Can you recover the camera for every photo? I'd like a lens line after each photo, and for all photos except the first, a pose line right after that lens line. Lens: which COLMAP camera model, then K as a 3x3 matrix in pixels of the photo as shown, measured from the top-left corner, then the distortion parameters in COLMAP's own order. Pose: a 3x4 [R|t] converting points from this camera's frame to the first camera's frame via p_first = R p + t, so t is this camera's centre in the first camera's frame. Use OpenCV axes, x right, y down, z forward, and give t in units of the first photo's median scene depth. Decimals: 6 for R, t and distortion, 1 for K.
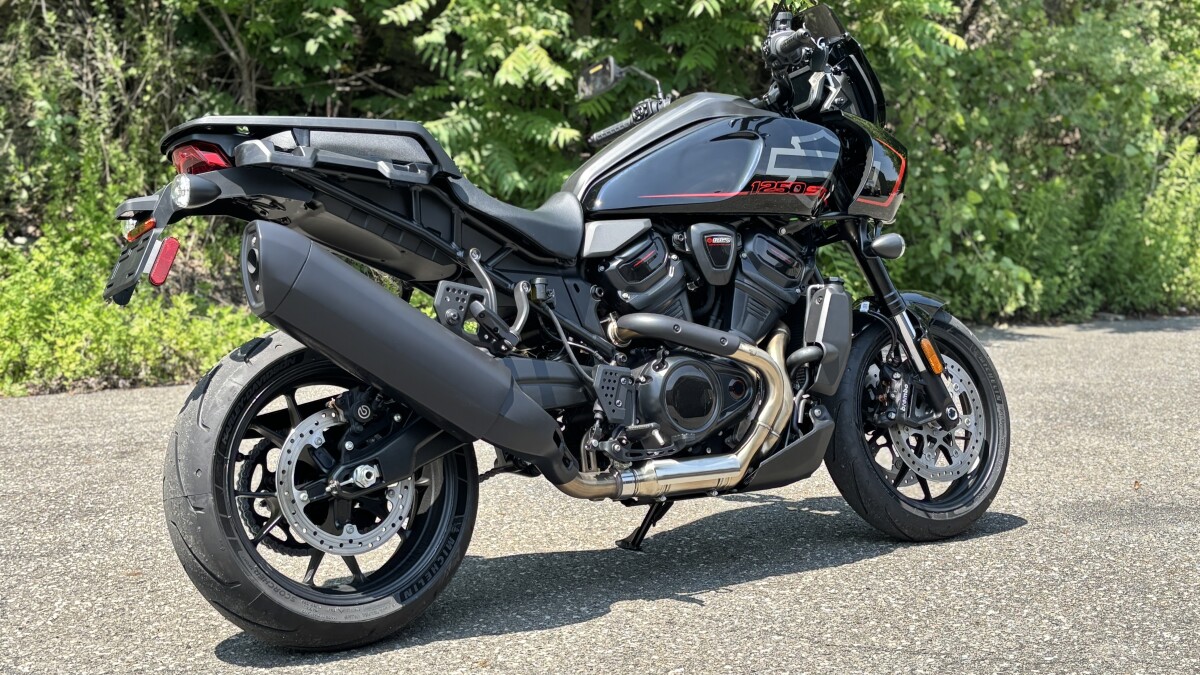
lens RADIAL K [[1542.2, 0, 600.0], [0, 1542.2, 337.5], [0, 0, 1]] dist [0.255174, 0.000796]
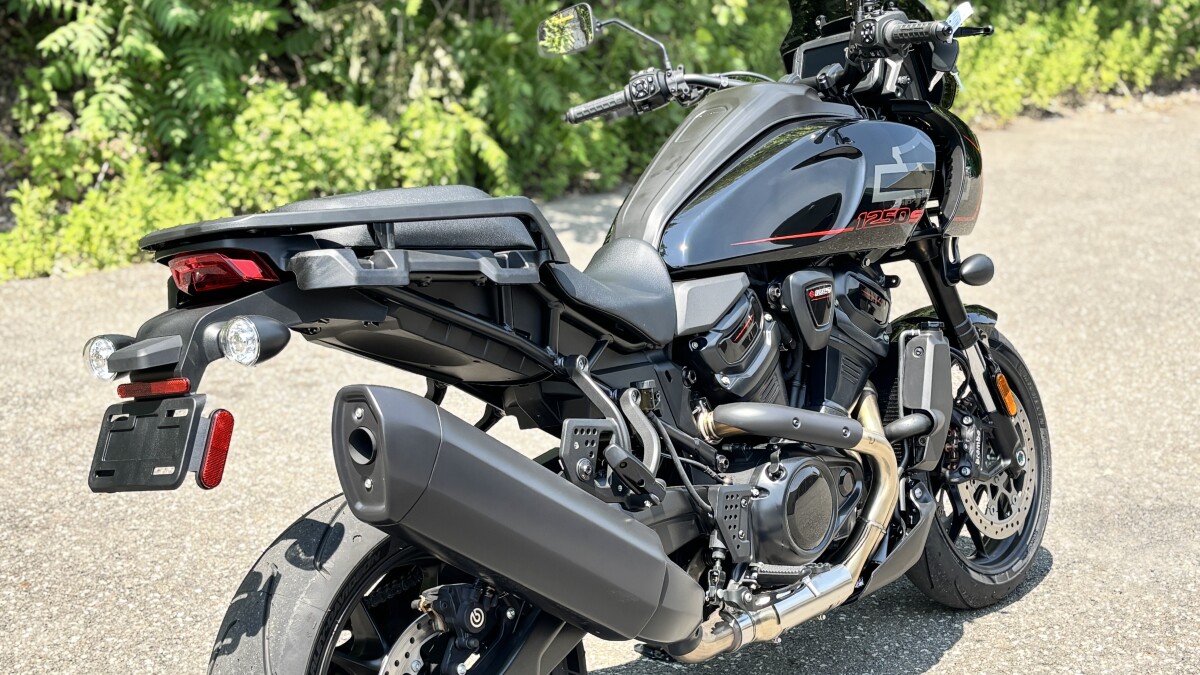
lens RADIAL K [[1680.3, 0, 600.0], [0, 1680.3, 337.5], [0, 0, 1]] dist [0.209864, -0.007663]
pose [[0.961424, -0.047532, 0.270932, -0.258118], [0.010290, 0.990482, 0.137255, -0.157496], [-0.274877, -0.129173, 0.952763, 0.229514]]
